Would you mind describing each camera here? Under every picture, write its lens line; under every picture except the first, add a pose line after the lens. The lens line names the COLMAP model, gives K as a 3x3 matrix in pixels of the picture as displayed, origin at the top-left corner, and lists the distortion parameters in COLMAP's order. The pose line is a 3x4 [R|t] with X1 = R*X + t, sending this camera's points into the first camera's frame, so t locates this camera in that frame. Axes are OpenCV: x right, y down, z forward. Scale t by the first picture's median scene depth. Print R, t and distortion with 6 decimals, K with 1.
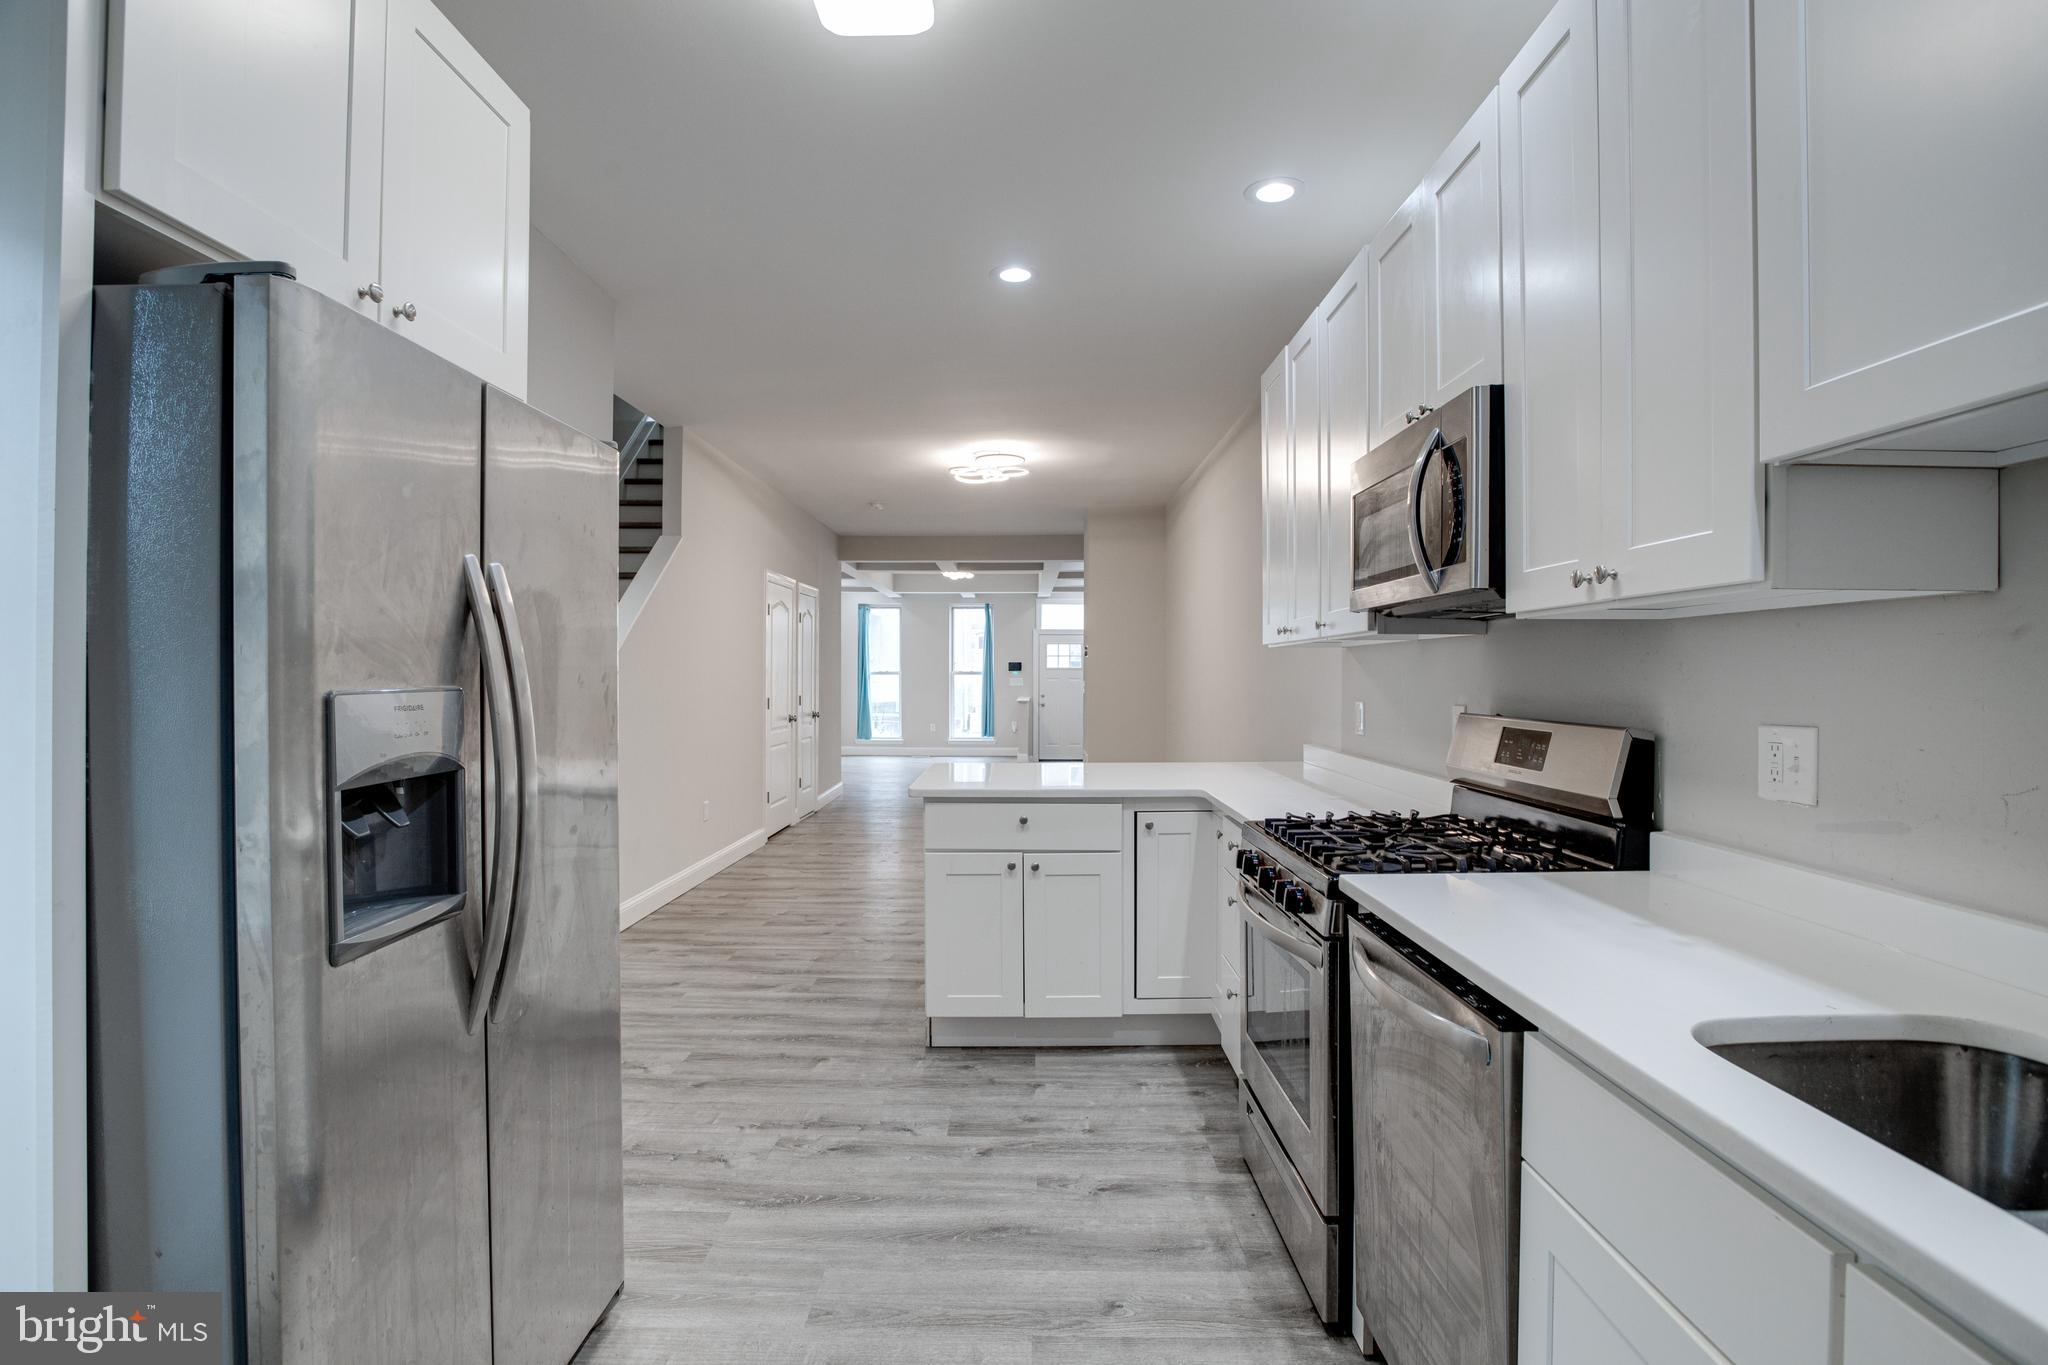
lens RADIAL K [[1088.2, 0, 1020.3], [0, 1088.2, 677.5], [0, 0, 1]] dist [-0.051271, 0.018742]
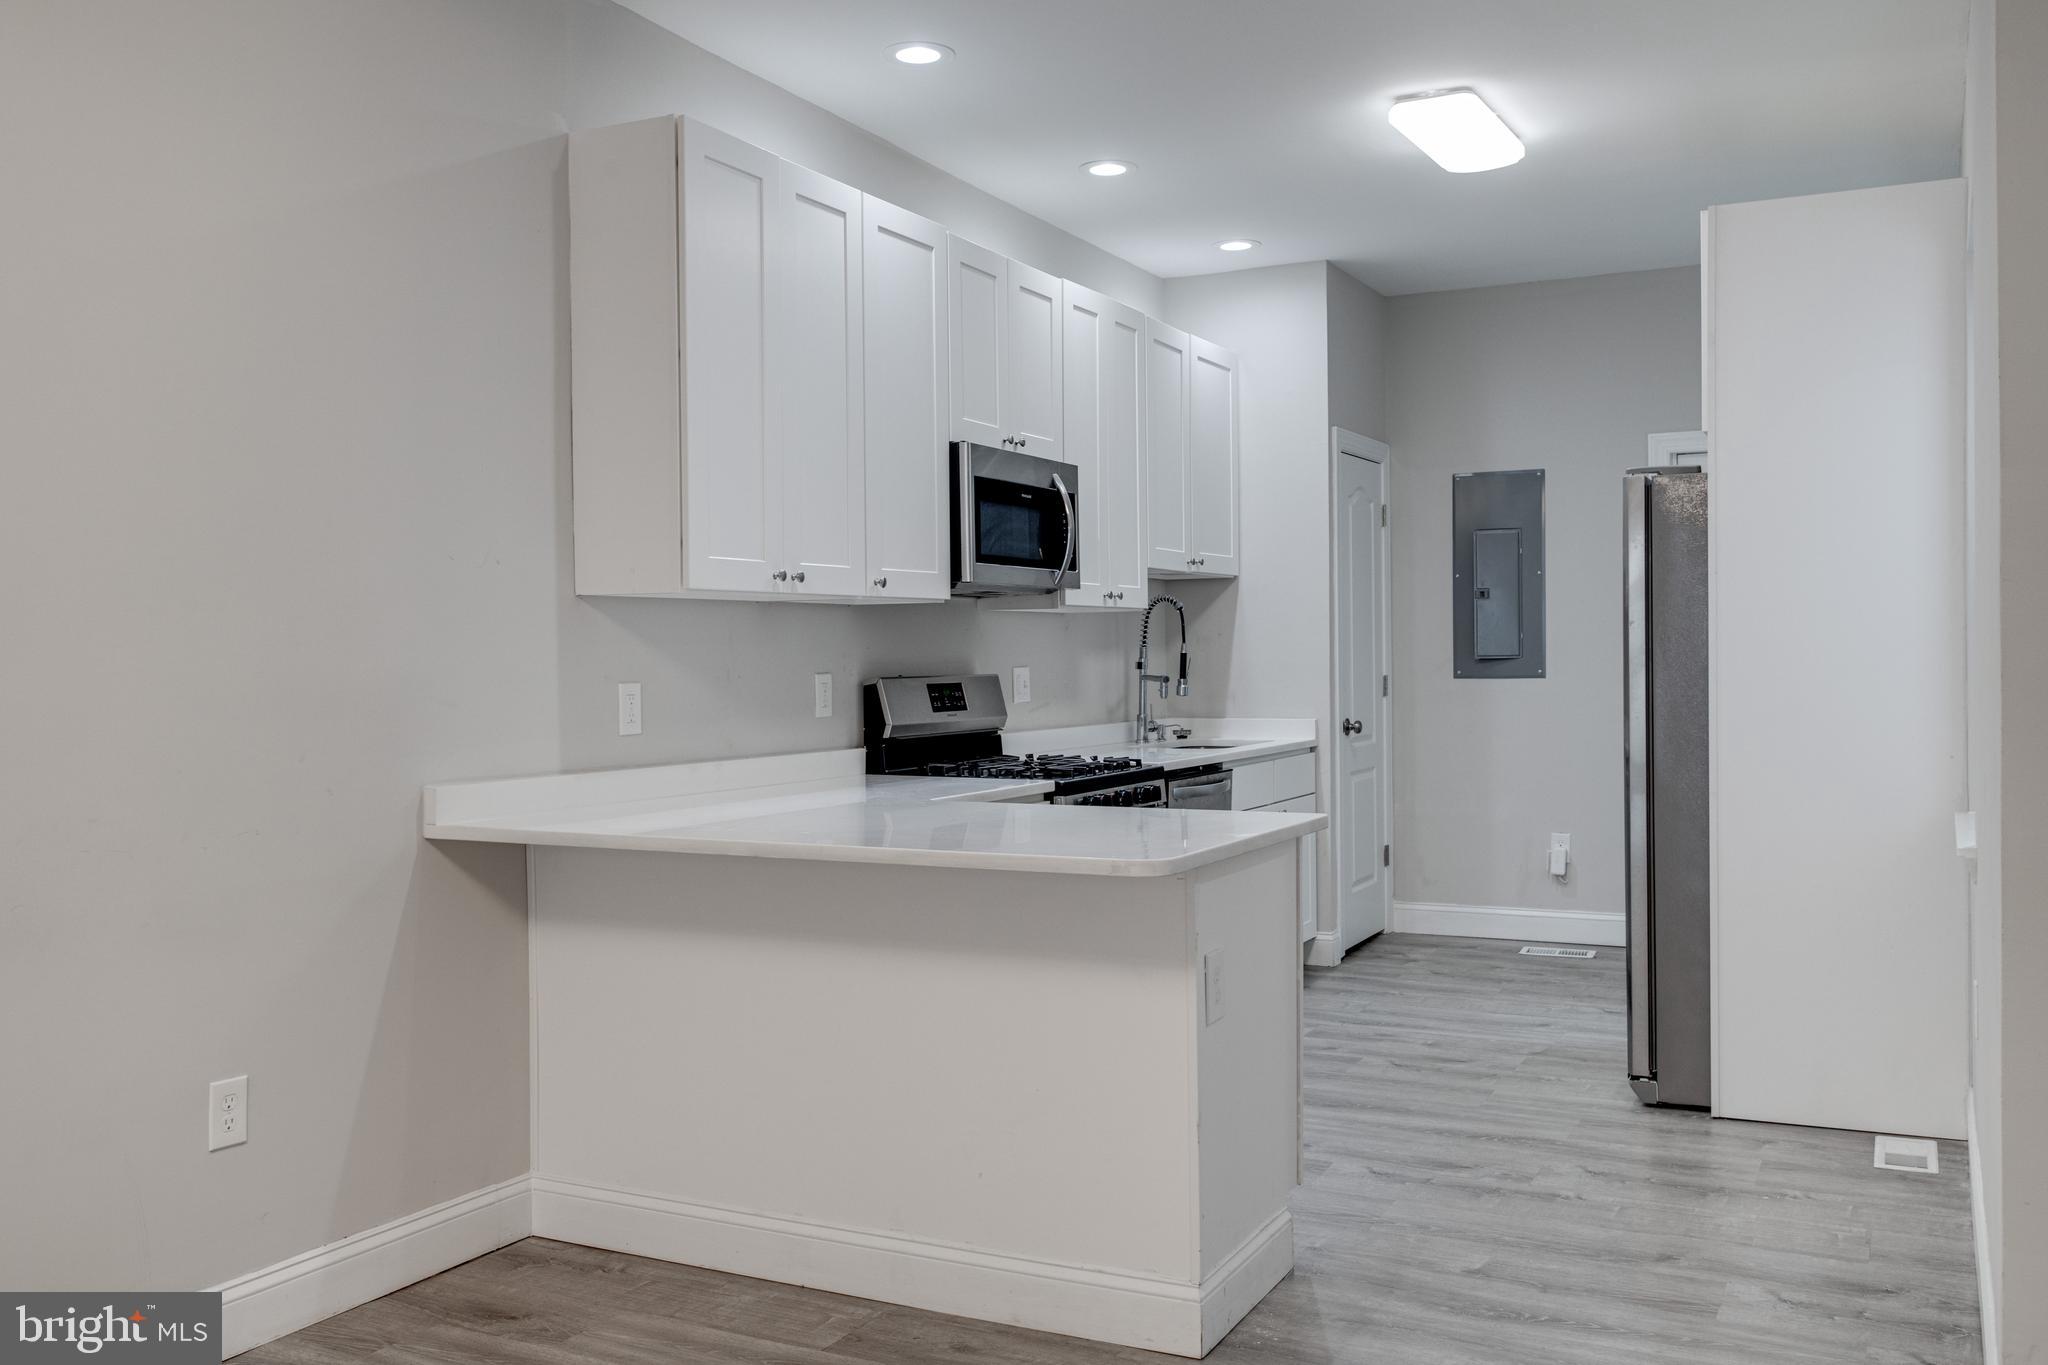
lens RADIAL K [[1770.9, 0, 1012.9], [0, 1770.9, 690.2], [0, 0, 1]] dist [0.013234, -0.014502]
pose [[-0.901317, -0.003597, 0.433146, -0.418726], [0.007429, 0.999690, 0.023760, 0.004437], [-0.433097, 0.024633, -0.901011, 2.202966]]
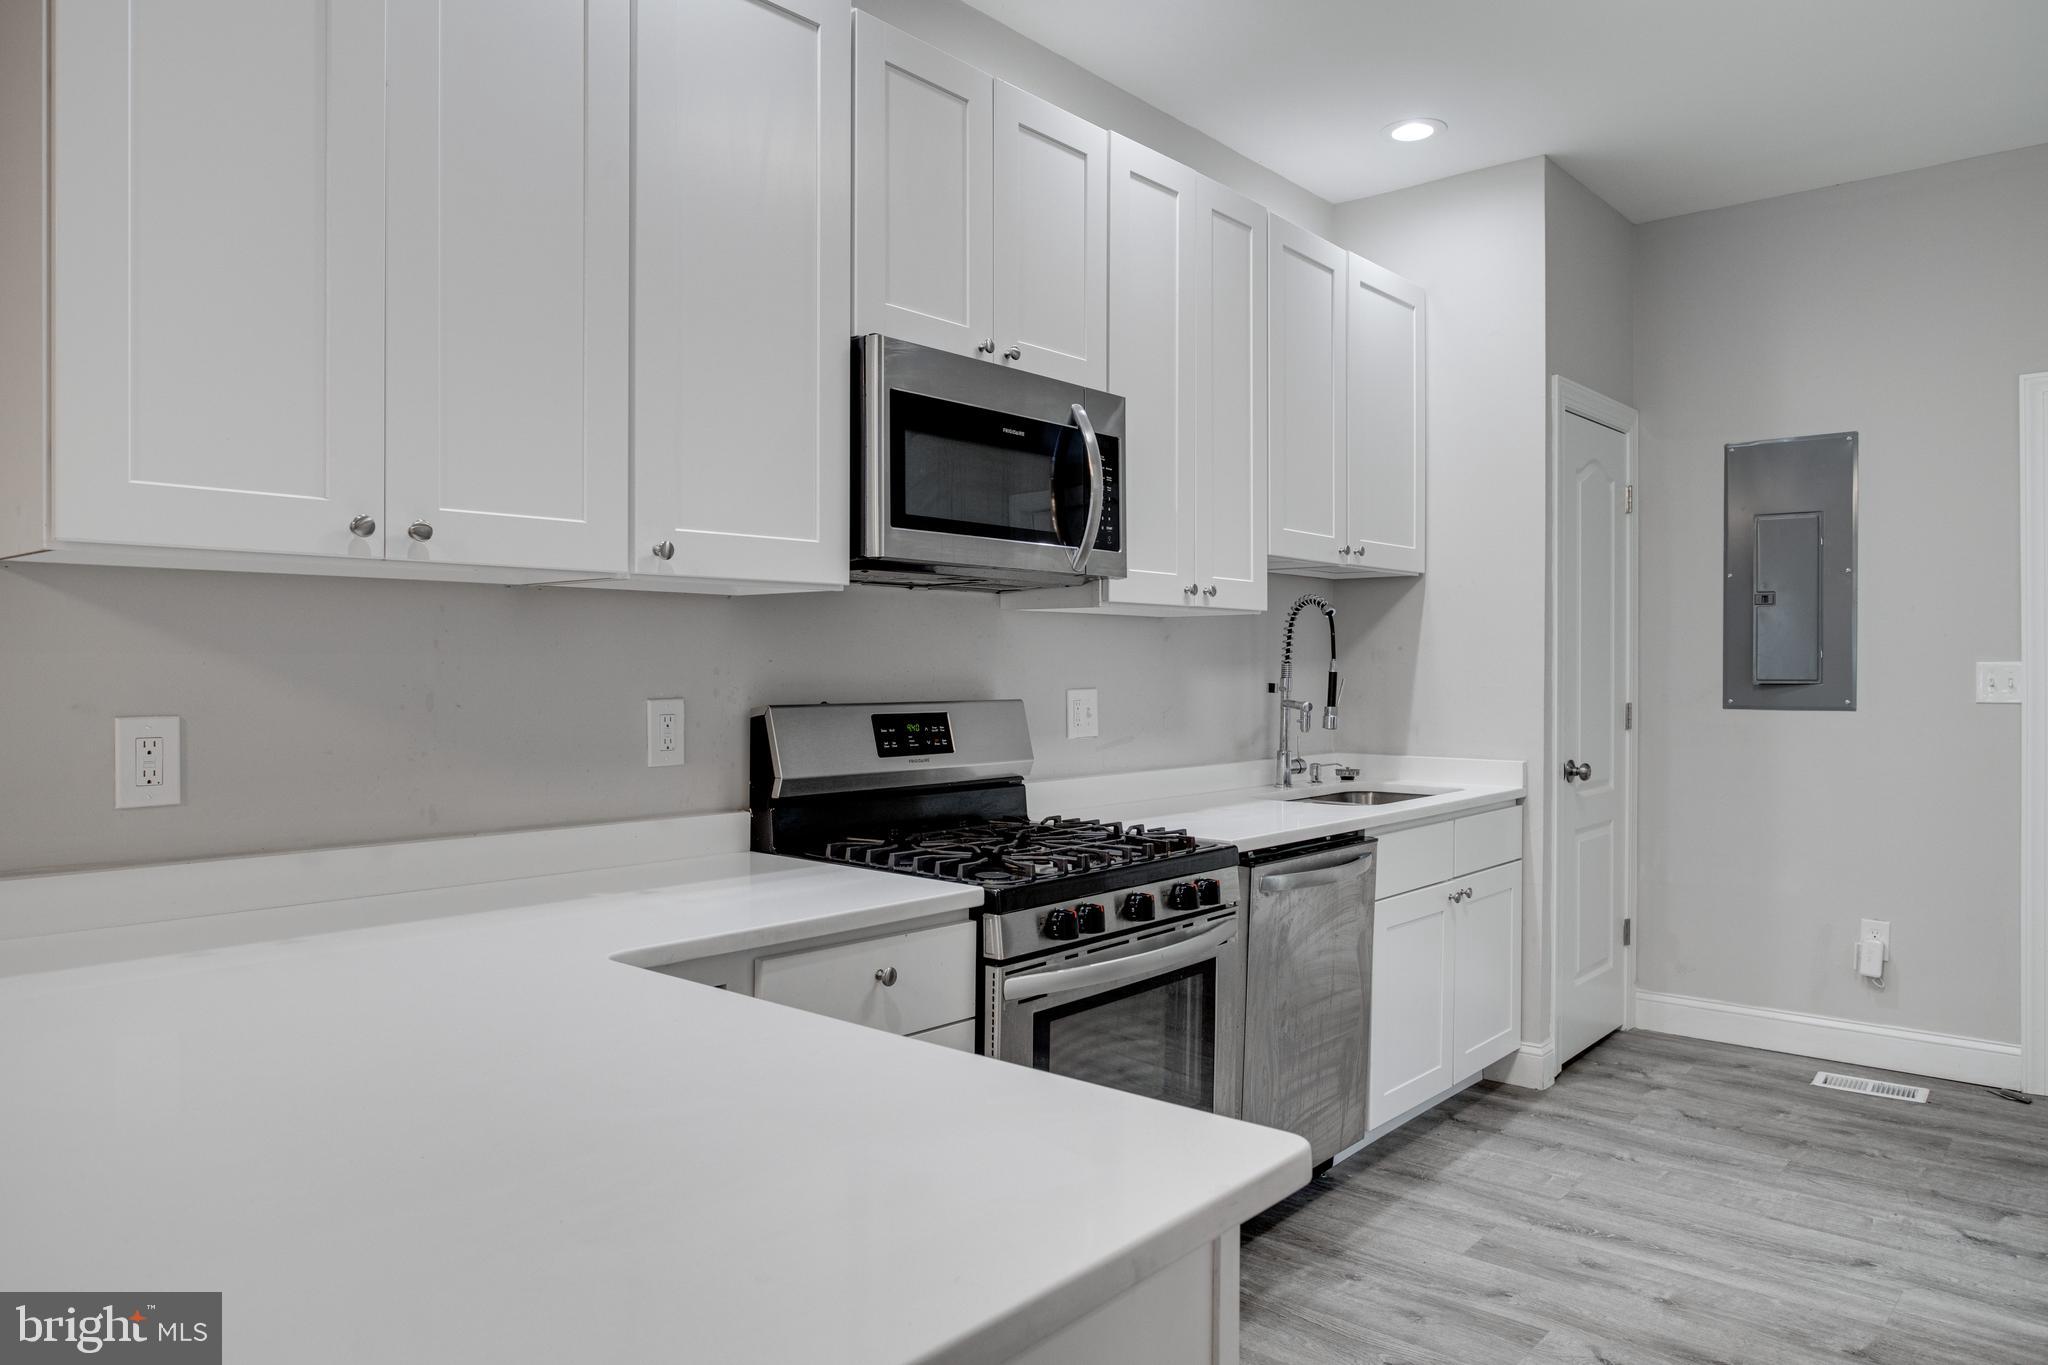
lens RADIAL K [[1342.9, 0, 1027.0], [0, 1342.9, 686.0], [0, 0, 1]] dist [-0.026276, 0.012261]
pose [[-0.771983, -0.013383, 0.635502, -0.254649], [-0.002638, 0.999837, 0.017851, 0.003600], [-0.635637, 0.012104, -0.771893, 1.385297]]
